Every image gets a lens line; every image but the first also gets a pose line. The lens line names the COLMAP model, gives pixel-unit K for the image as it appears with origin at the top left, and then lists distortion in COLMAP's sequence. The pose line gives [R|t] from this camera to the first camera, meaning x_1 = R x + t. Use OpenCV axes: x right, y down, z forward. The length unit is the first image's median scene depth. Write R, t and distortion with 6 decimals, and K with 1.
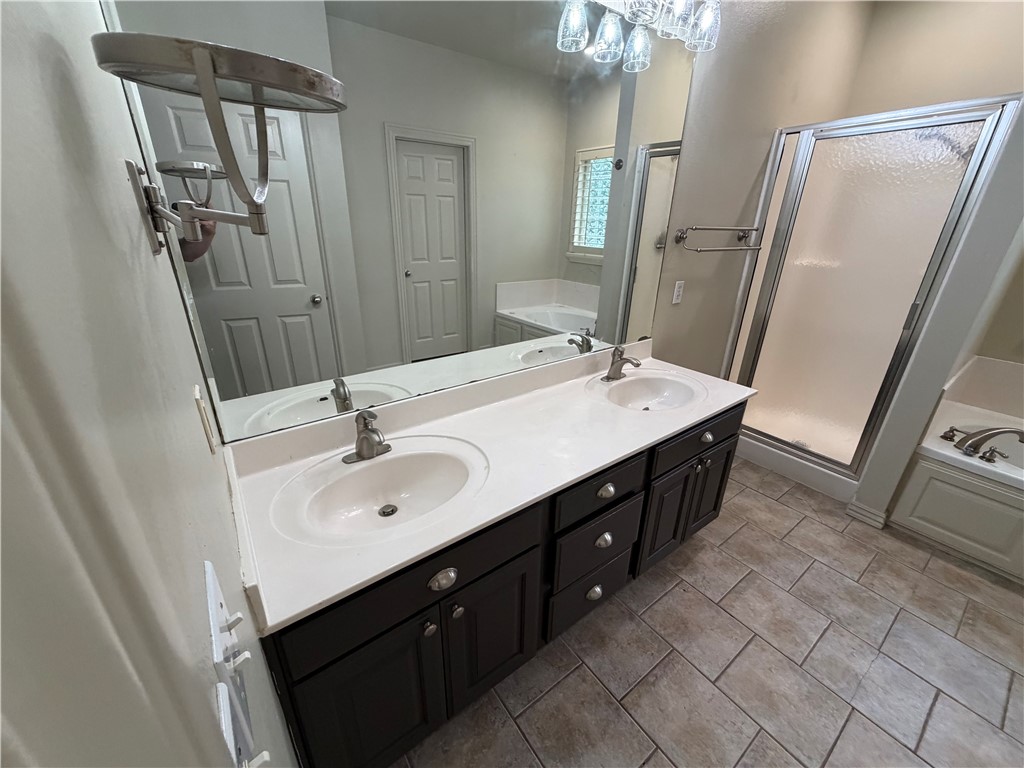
lens RADIAL K [[409.2, 0, 504.4], [0, 409.2, 381.2], [0, 0, 1]] dist [0.005677, 0.000116]
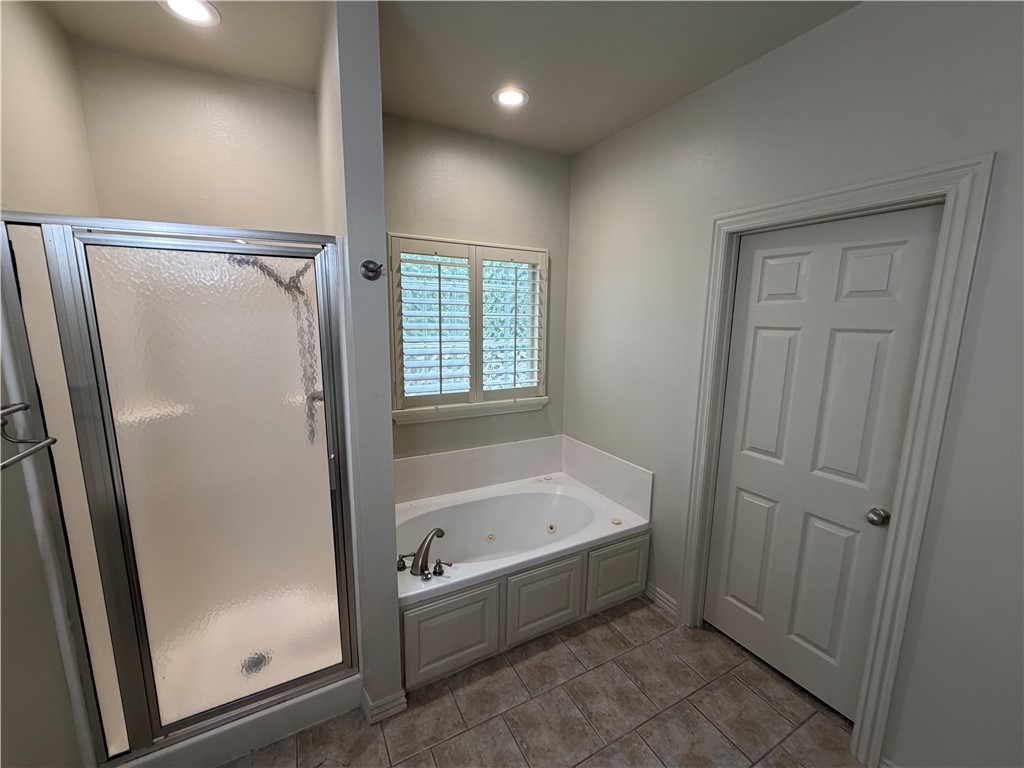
lens RADIAL K [[409.2, 0, 508.5], [0, 409.2, 384.5], [0, 0, 1]] dist [0.005677, 0.000116]
pose [[0.135635, -0.179897, 0.974290, 0.267305], [0.376126, 0.919108, 0.117346, -0.269325], [-0.916587, 0.350540, 0.192327, 0.445879]]
